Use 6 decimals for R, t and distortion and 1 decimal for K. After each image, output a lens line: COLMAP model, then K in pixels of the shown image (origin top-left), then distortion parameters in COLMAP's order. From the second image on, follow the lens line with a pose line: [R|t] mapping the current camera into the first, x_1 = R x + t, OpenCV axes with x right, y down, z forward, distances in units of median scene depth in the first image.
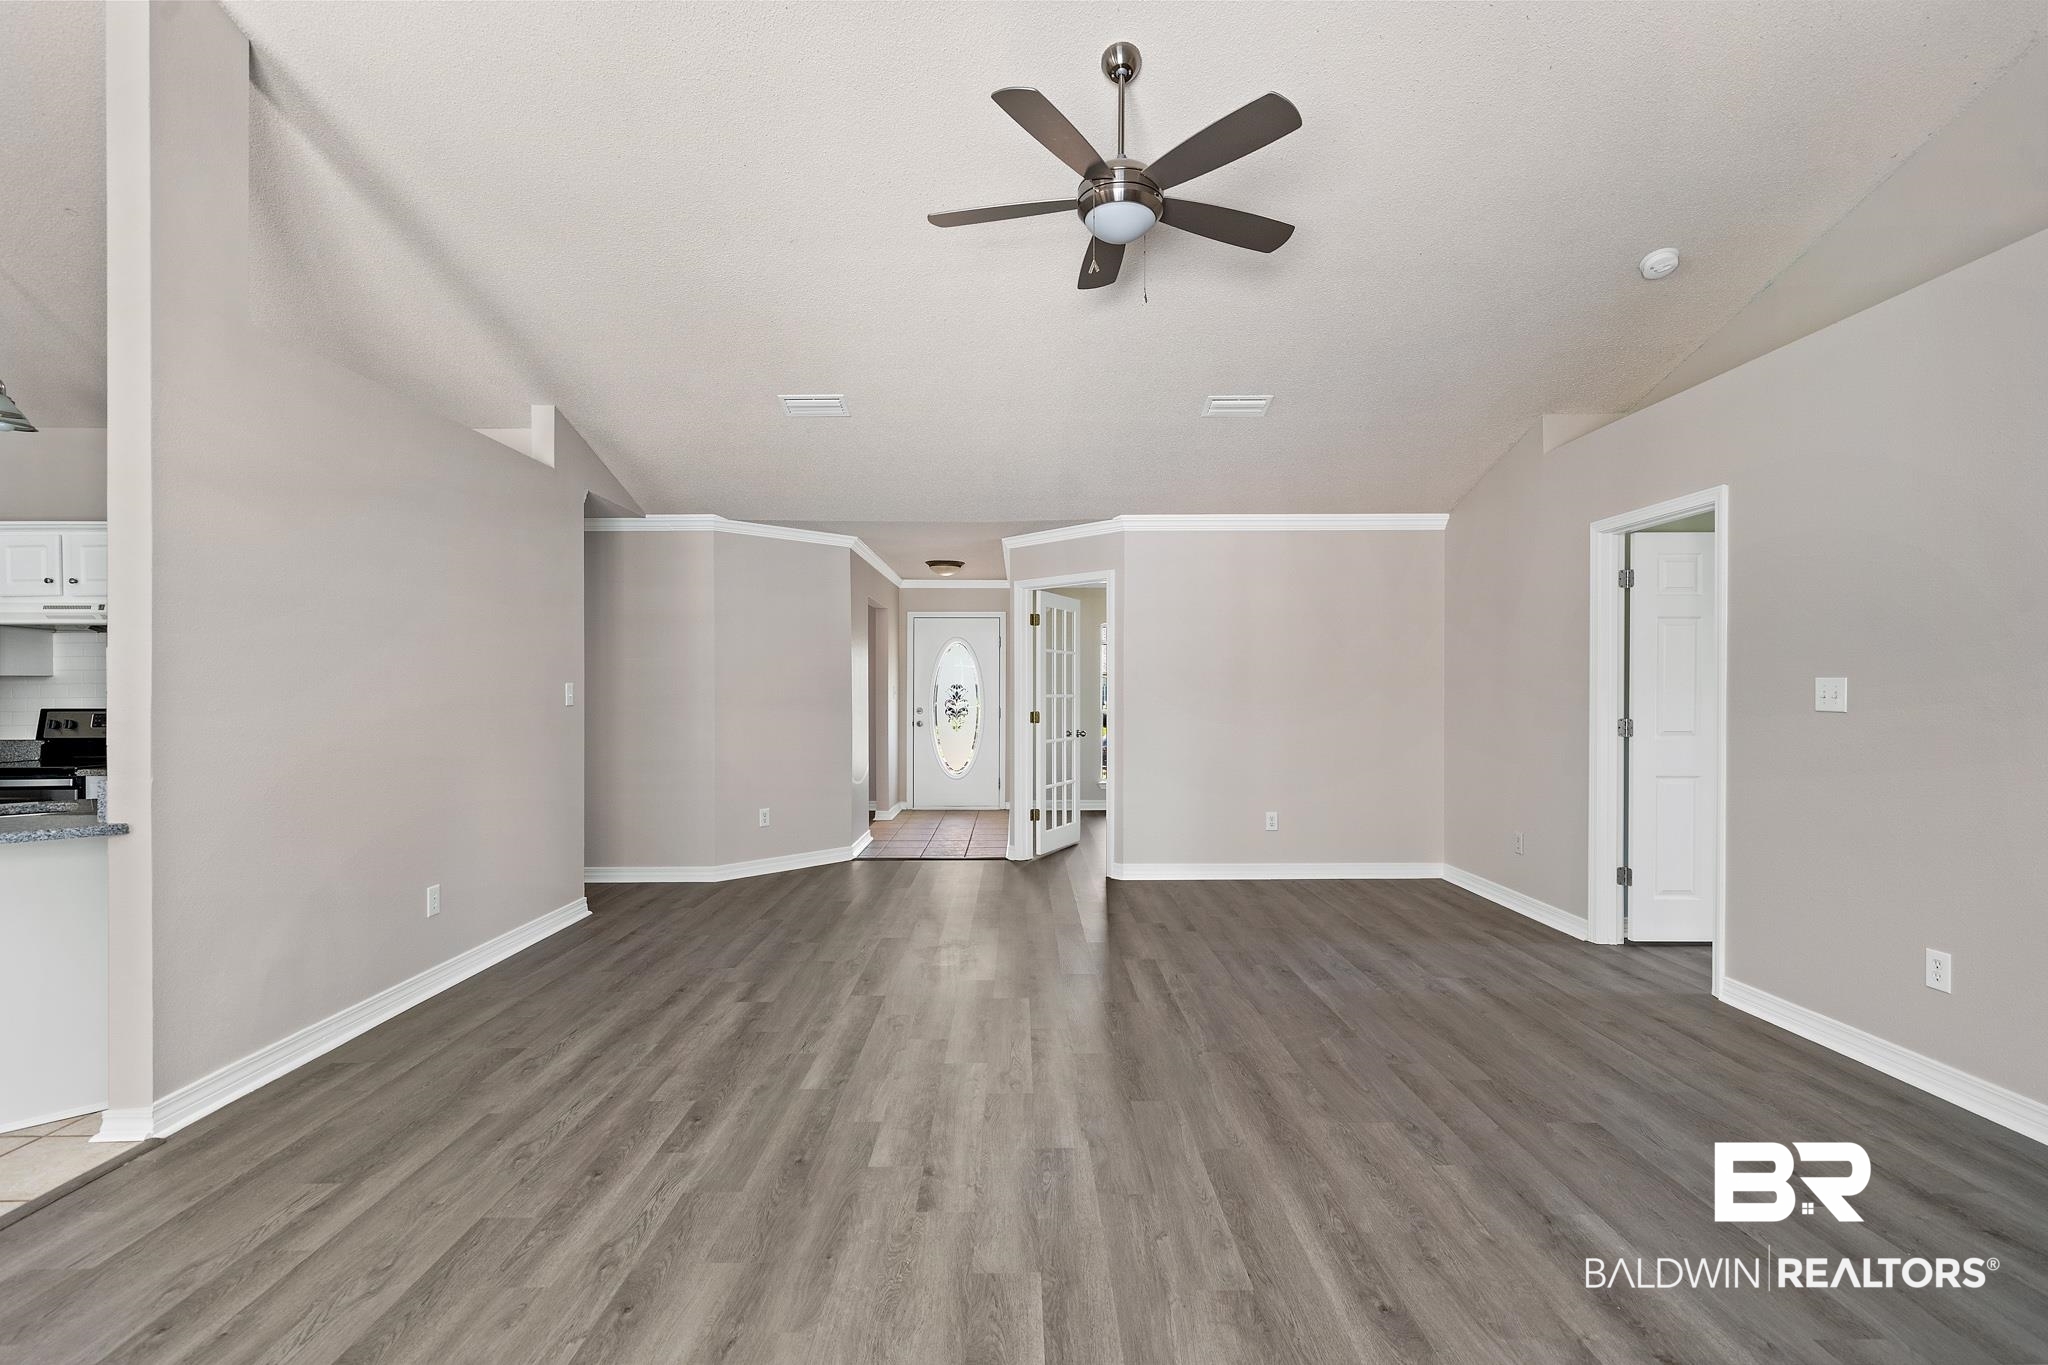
lens RADIAL K [[936.3, 0, 1037.9], [0, 936.3, 694.3], [0, 0, 1]] dist [0.001329, 0.000294]
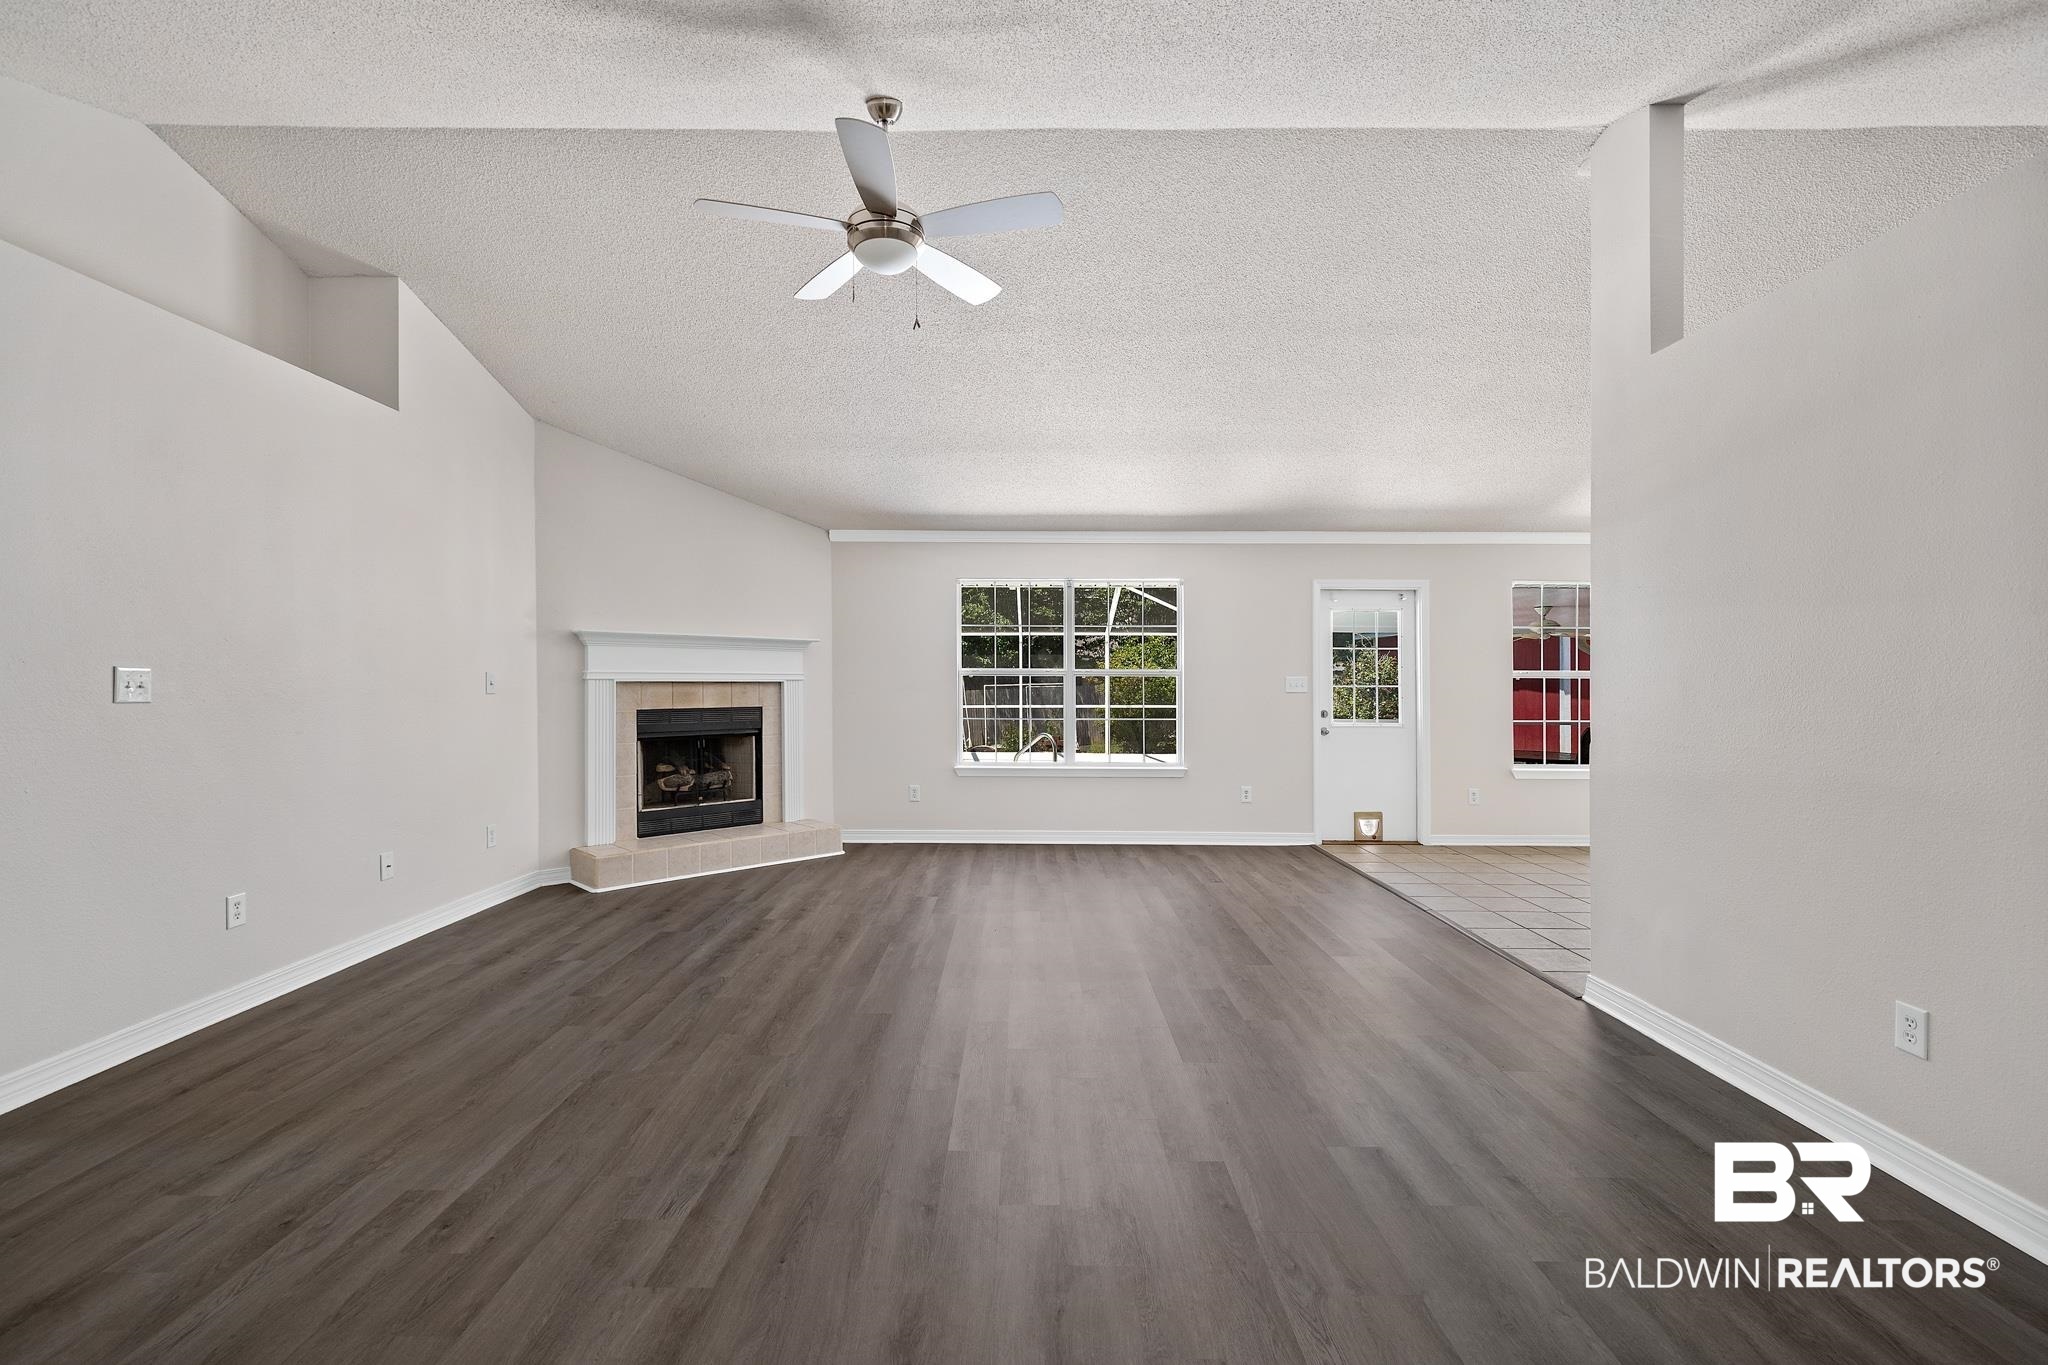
lens RADIAL K [[843.5, 0, 1022.1], [0, 843.5, 681.0], [0, 0, 1]] dist [0.000324, 0.000023]
pose [[-0.999705, 0.000393, 0.024298, -0.087966], [0.000495, 0.999991, 0.004202, -0.012257], [-0.024297, 0.004213, -0.999696, 1.820572]]
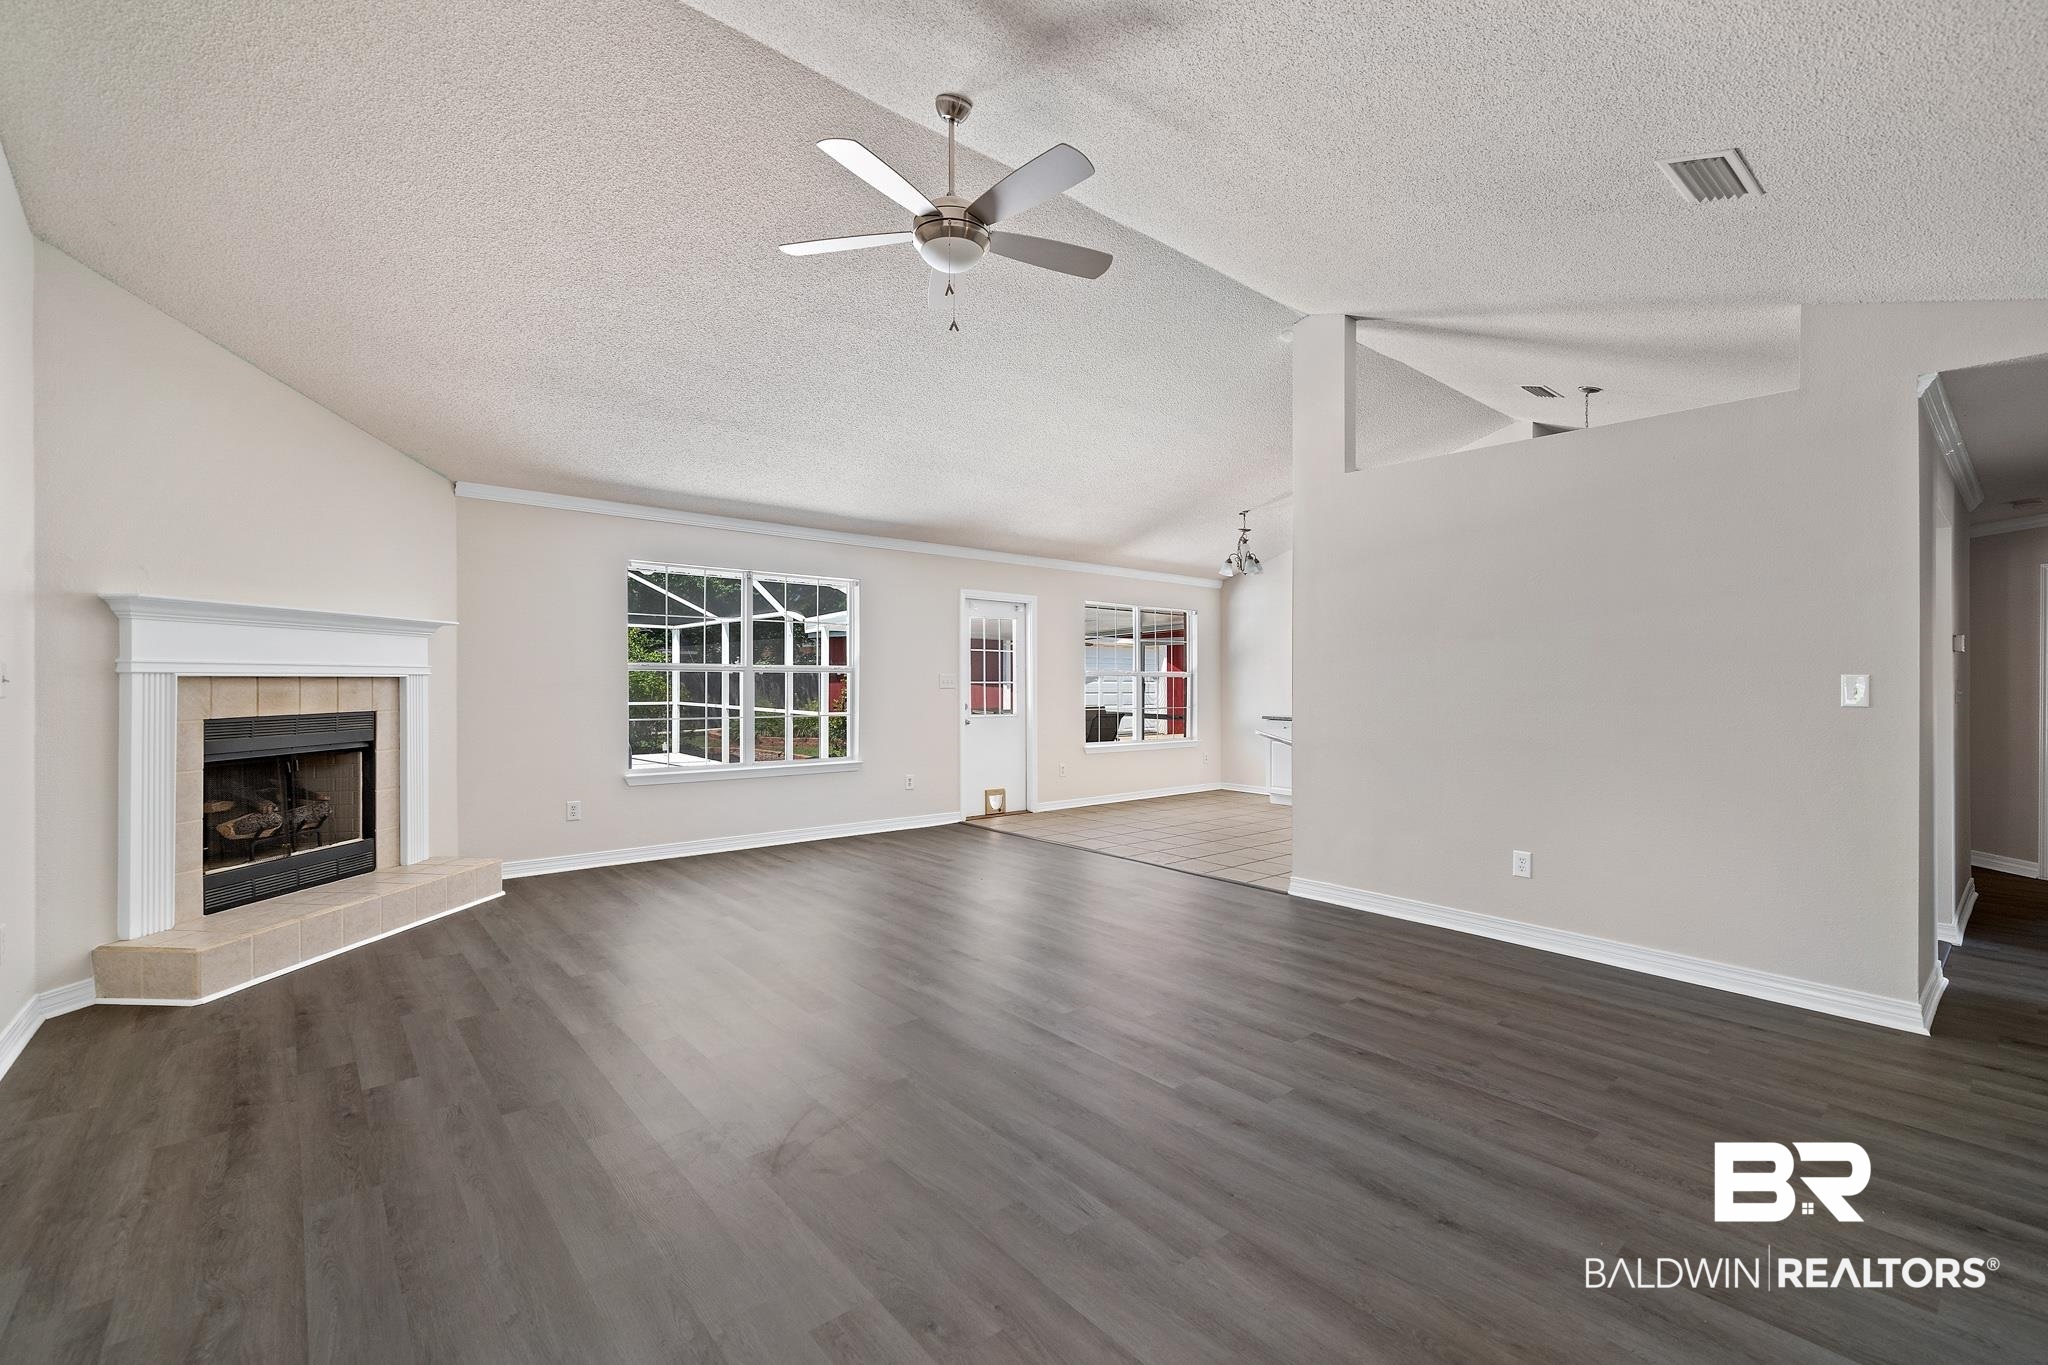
lens RADIAL K [[843.5, 0, 995.6], [0, 843.5, 671.1], [0, 0, 1]] dist [0.000324, 0.000023]
pose [[-0.788719, -0.007552, -0.614708, 0.604127], [-0.006749, 0.999971, -0.003626, -0.014212], [0.614717, 0.001288, -0.788747, 1.659007]]
